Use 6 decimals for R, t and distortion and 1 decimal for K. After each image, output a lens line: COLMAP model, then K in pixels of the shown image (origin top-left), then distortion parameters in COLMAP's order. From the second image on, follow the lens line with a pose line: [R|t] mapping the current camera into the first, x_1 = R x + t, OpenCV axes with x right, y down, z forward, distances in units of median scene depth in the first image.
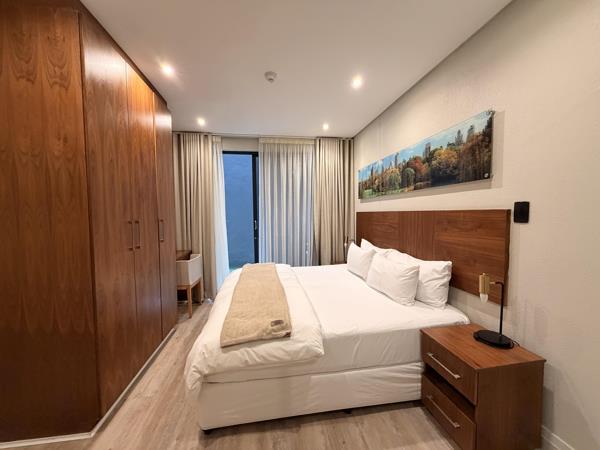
lens RADIAL K [[238.6, 0, 297.9], [0, 238.6, 226.6], [0, 0, 1]] dist [0.000255, -0.000080]
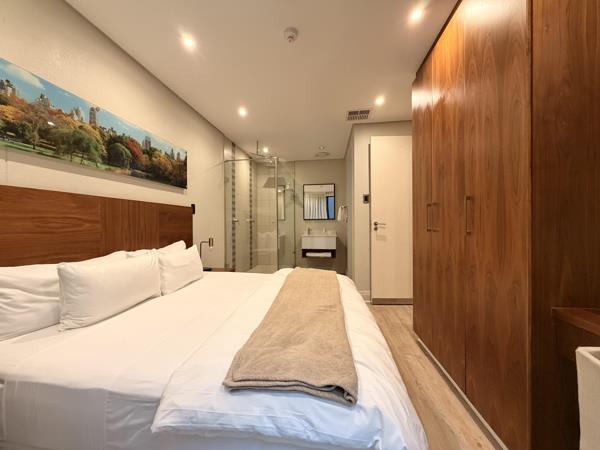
lens RADIAL K [[238.6, 0, 297.9], [0, 238.6, 226.6], [0, 0, 1]] dist [0.000255, -0.000080]
pose [[-0.964049, 0.012769, 0.265417, -0.344047], [0.031644, 0.997254, 0.066958, -0.009092], [-0.263833, 0.072950, -0.961806, 1.805018]]
